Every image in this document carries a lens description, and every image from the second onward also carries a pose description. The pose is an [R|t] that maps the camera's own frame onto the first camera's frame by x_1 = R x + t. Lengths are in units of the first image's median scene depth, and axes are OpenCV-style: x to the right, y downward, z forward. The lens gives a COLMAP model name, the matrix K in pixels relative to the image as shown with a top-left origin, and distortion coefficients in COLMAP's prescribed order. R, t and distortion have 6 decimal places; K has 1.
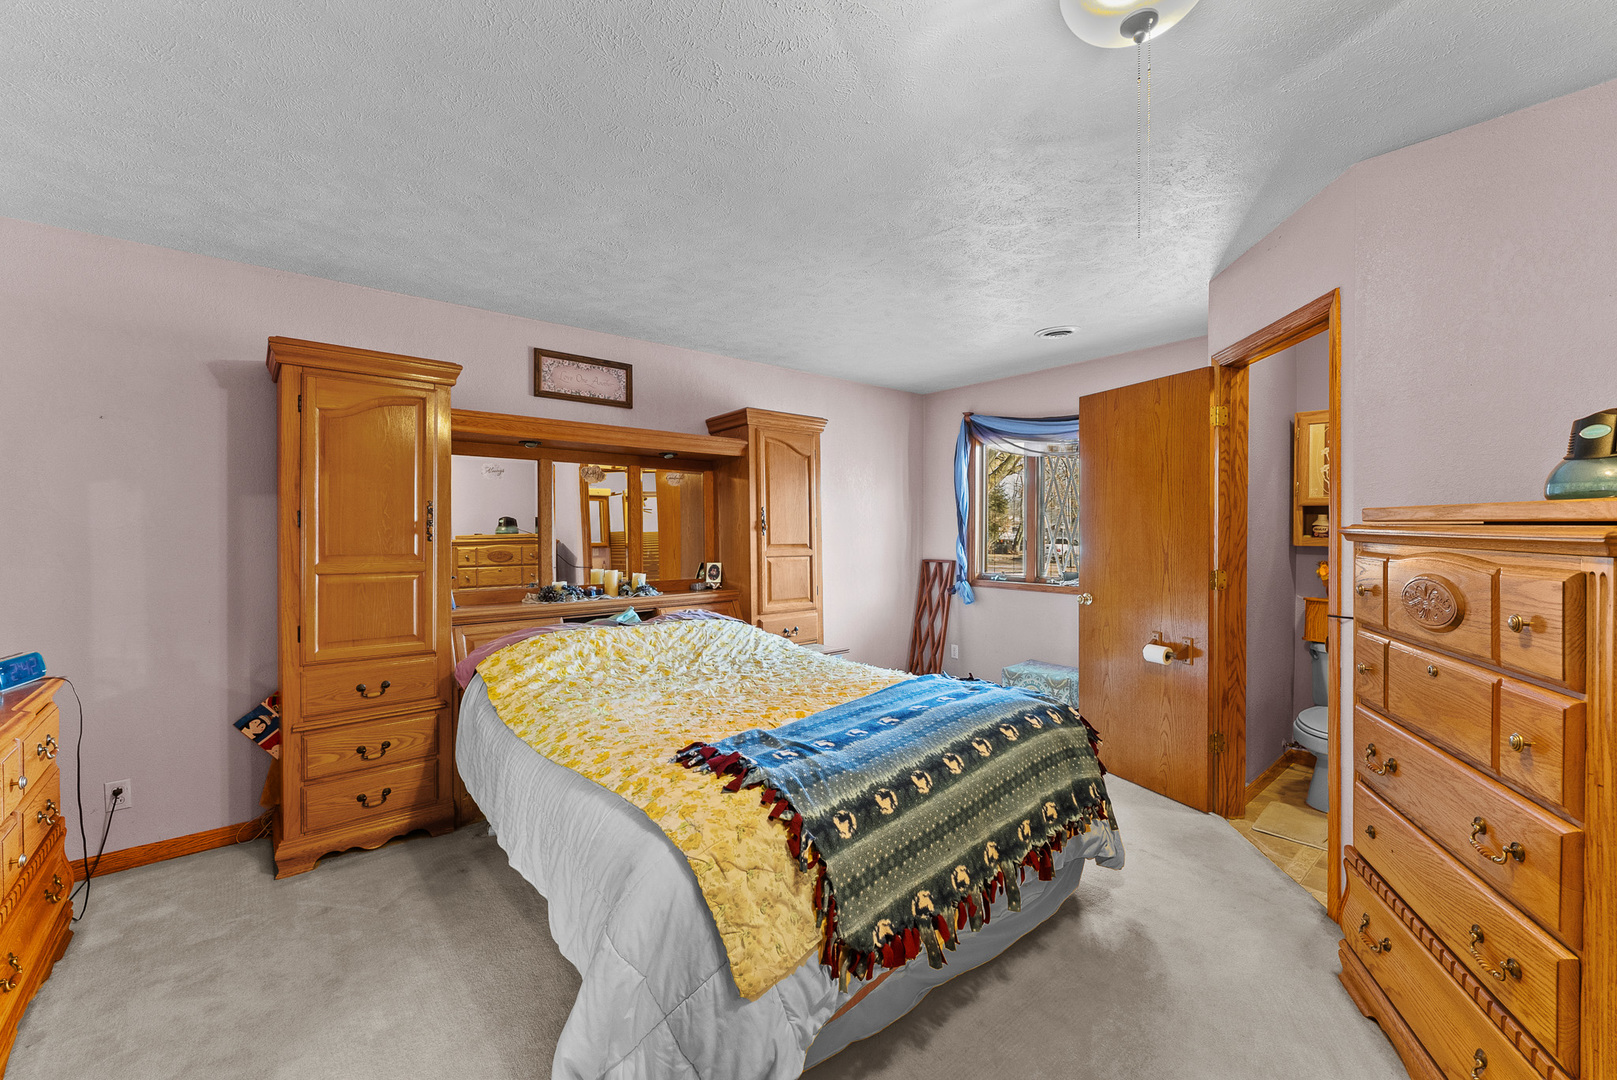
lens RADIAL K [[657.4, 0, 809.5], [0, 657.4, 531.1], [0, 0, 1]] dist [0.000287, -0.000433]
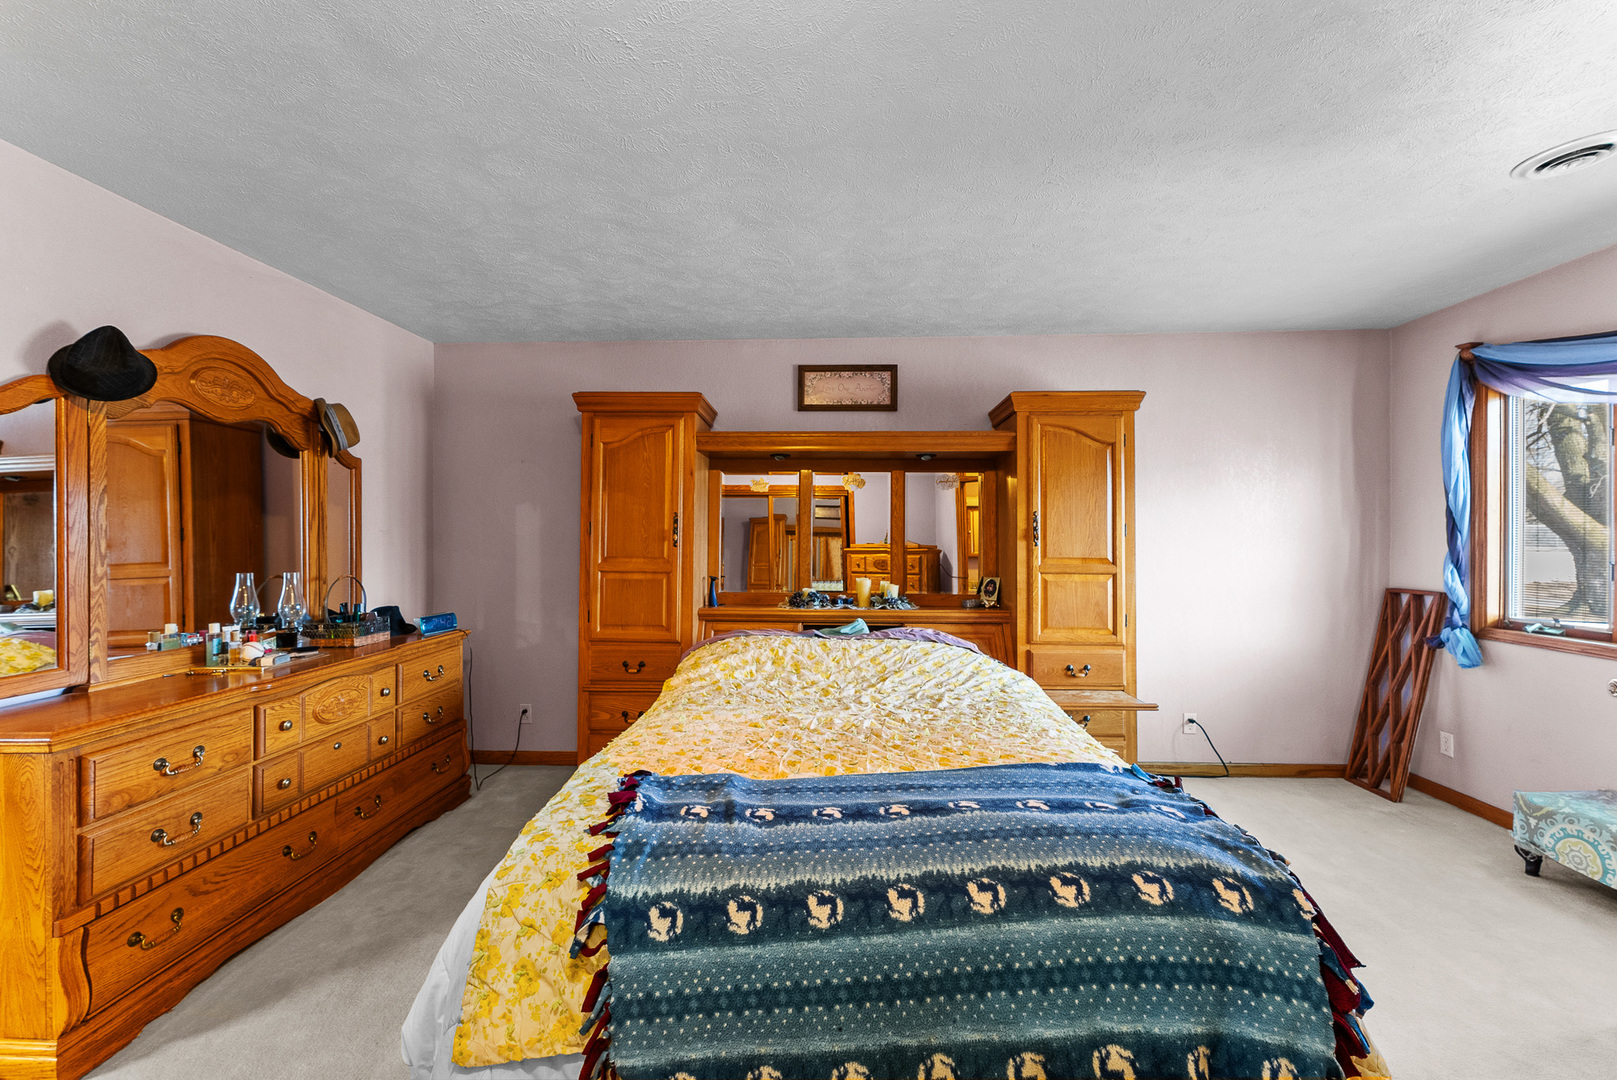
lens RADIAL K [[657.4, 0, 809.5], [0, 657.4, 531.1], [0, 0, 1]] dist [0.000287, -0.000433]
pose [[0.731173, -0.000474, -0.682192, 0.331402], [-0.007810, 0.999928, -0.009066, -0.003259], [0.682147, 0.011957, 0.731117, 0.256693]]
